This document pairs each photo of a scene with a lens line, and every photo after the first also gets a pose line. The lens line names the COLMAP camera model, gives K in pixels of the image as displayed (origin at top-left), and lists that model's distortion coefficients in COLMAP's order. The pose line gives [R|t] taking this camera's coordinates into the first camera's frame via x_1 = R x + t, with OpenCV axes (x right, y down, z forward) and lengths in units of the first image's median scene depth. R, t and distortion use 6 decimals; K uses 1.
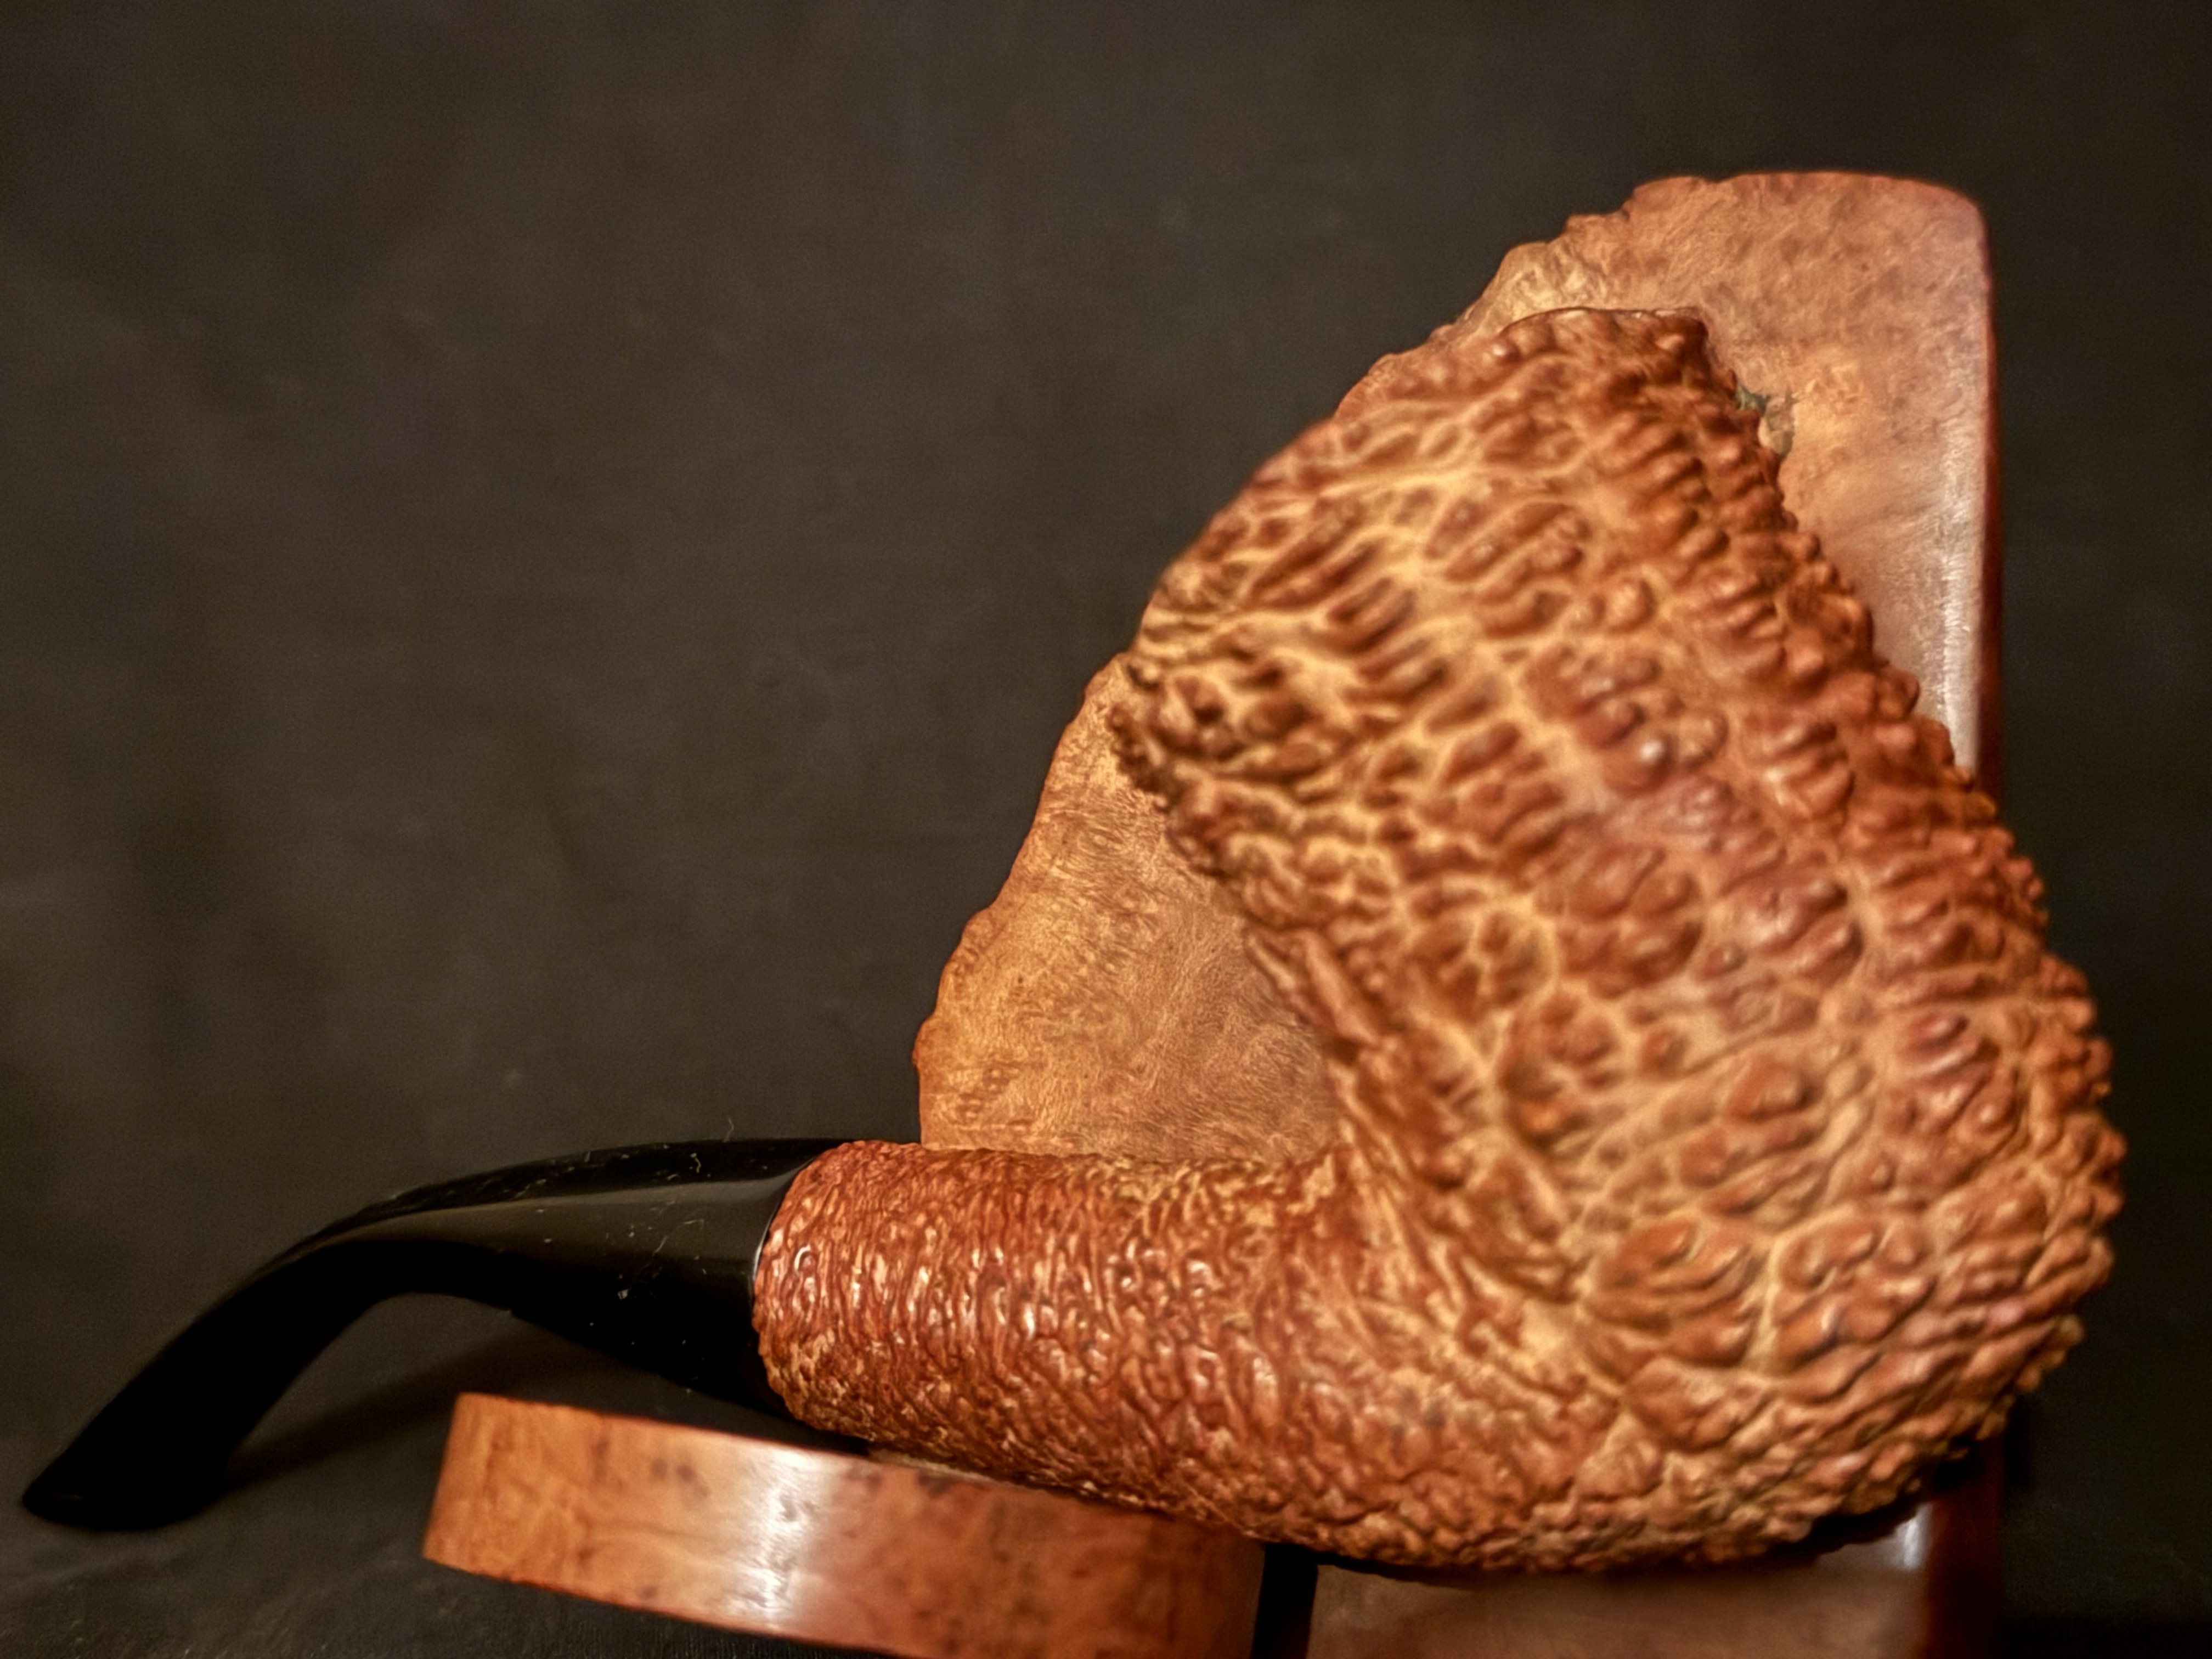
lens RADIAL K [[2779.5, 0, 1106.0], [0, 2779.5, 829.5], [0, 0, 1]] dist [0.208312, -0.609591]
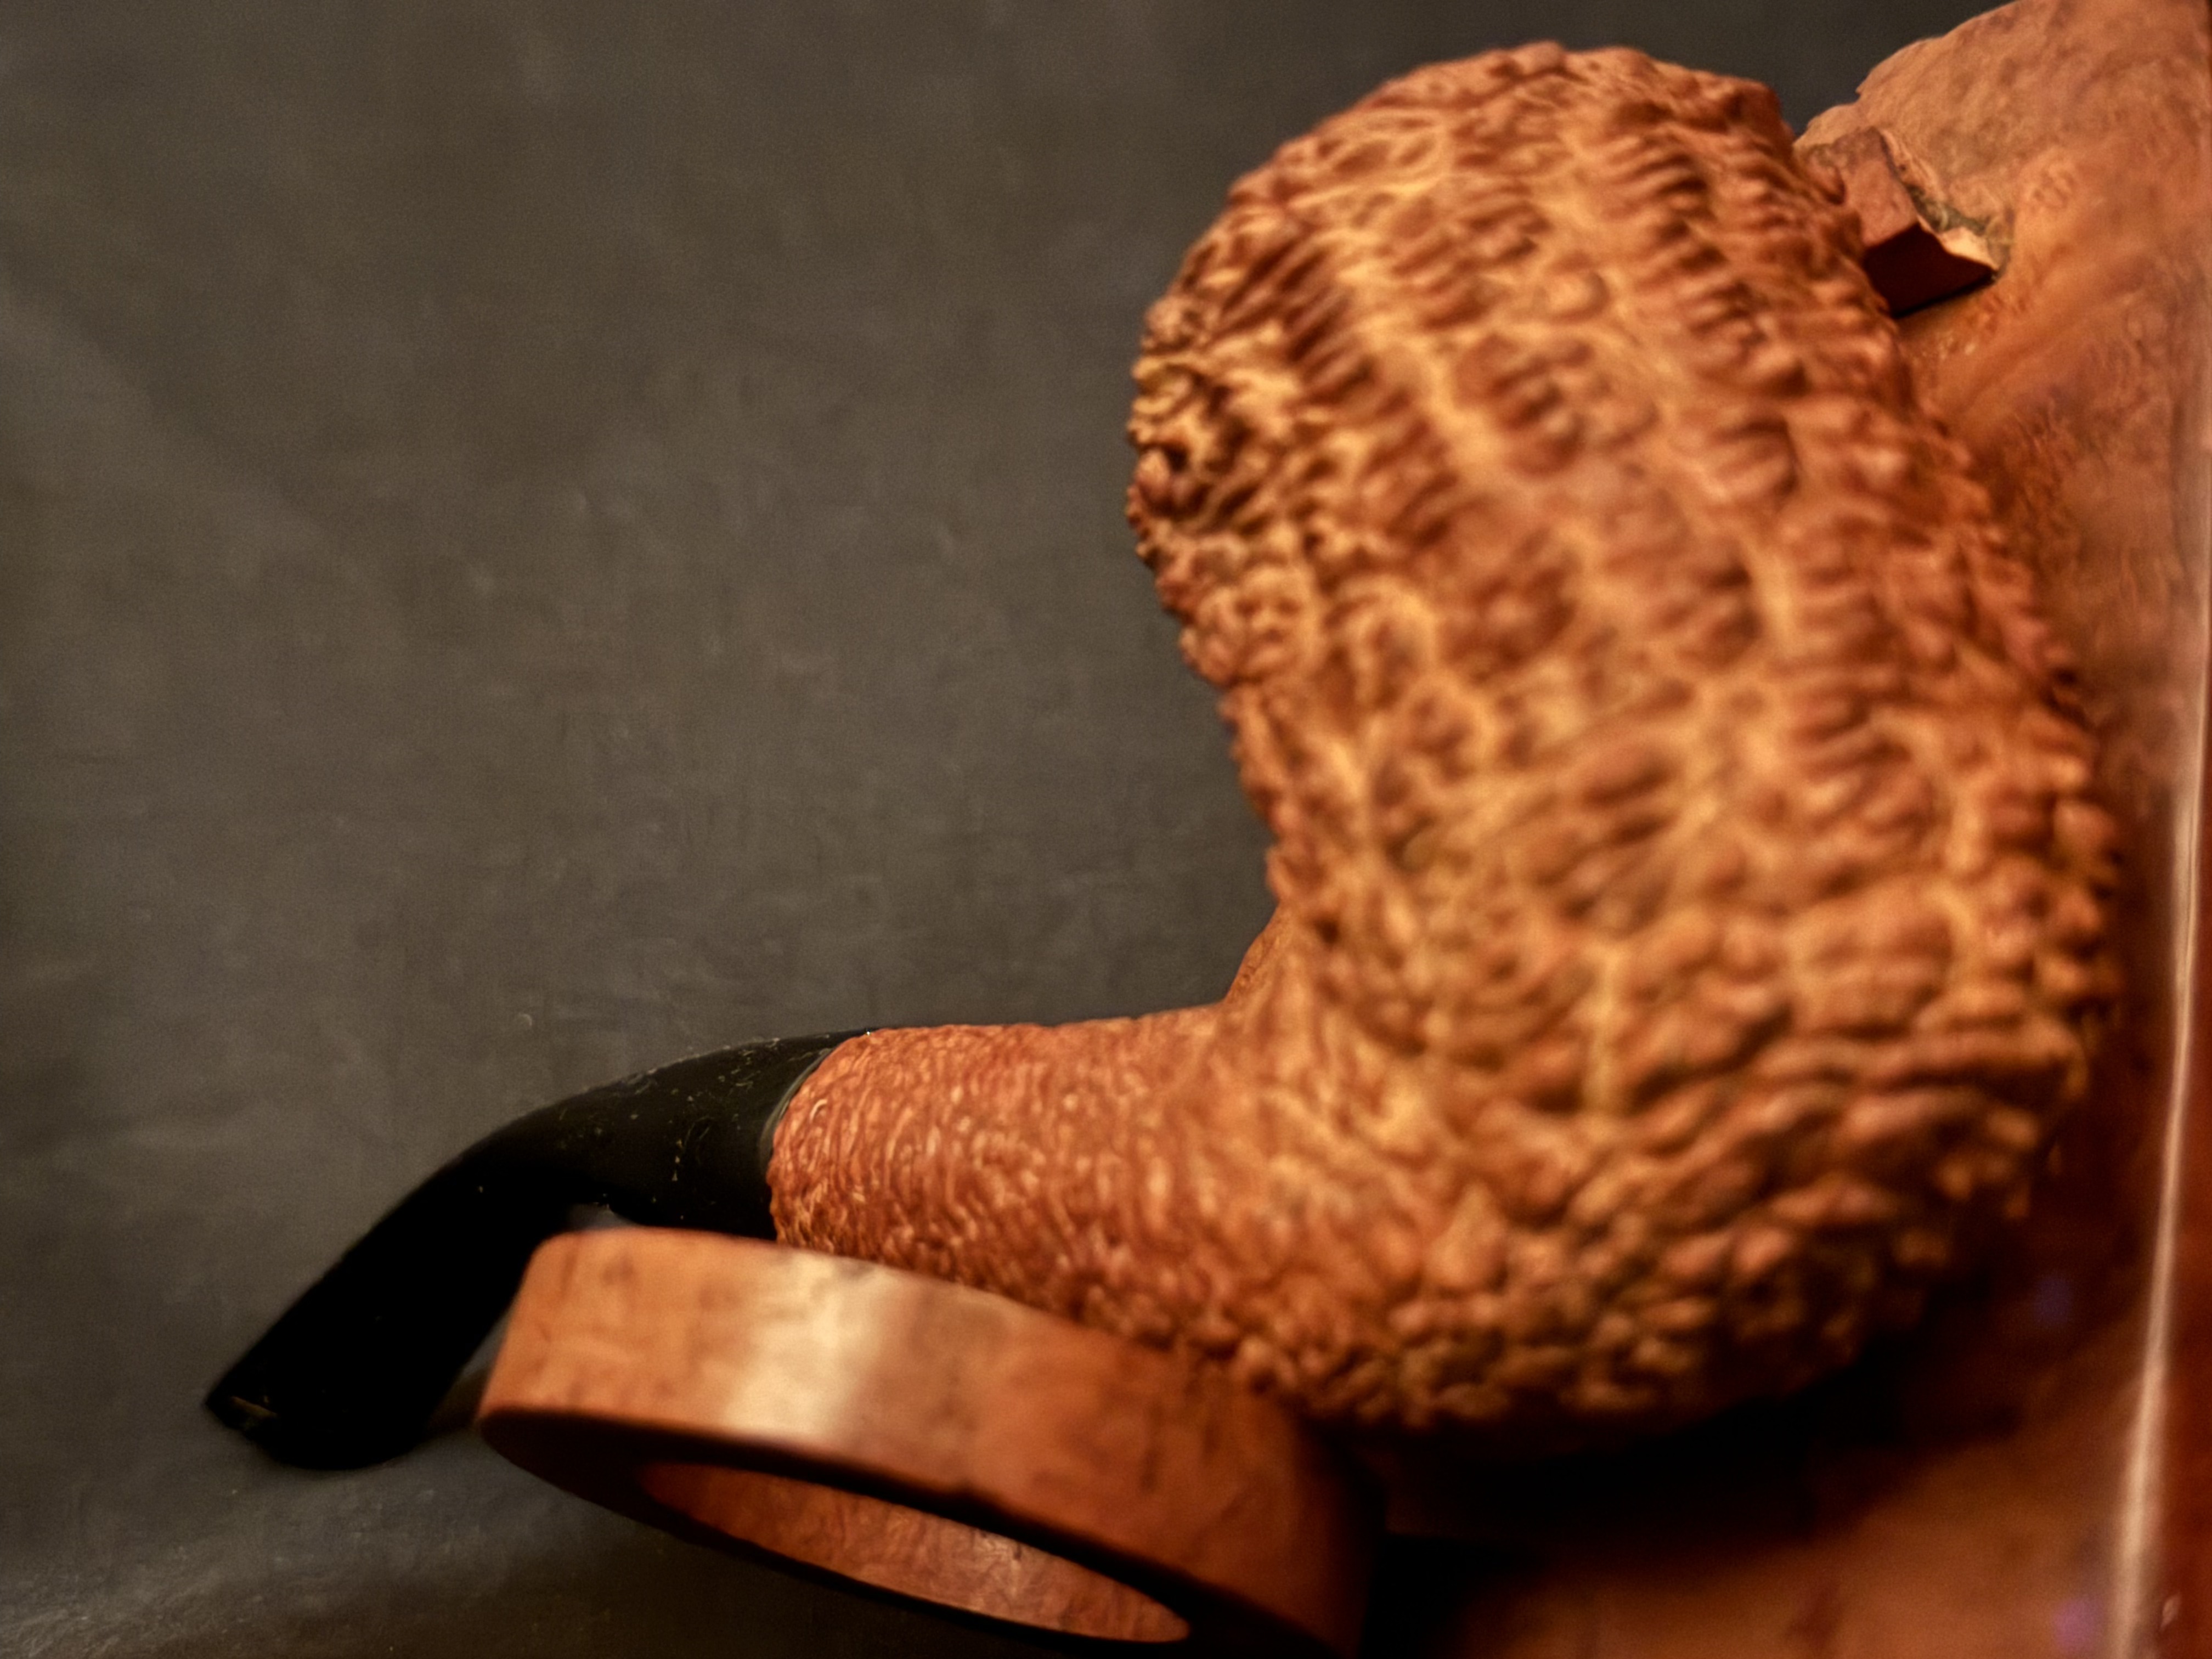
lens RADIAL K [[2779.5, 0, 1106.0], [0, 2779.5, 829.5], [0, 0, 1]] dist [0.208312, -0.609591]
pose [[0.950980, 0.073323, -0.300436, 0.321446], [-0.132381, 0.974496, -0.181199, 0.267283], [0.279487, 0.212088, 0.936432, 0.138865]]
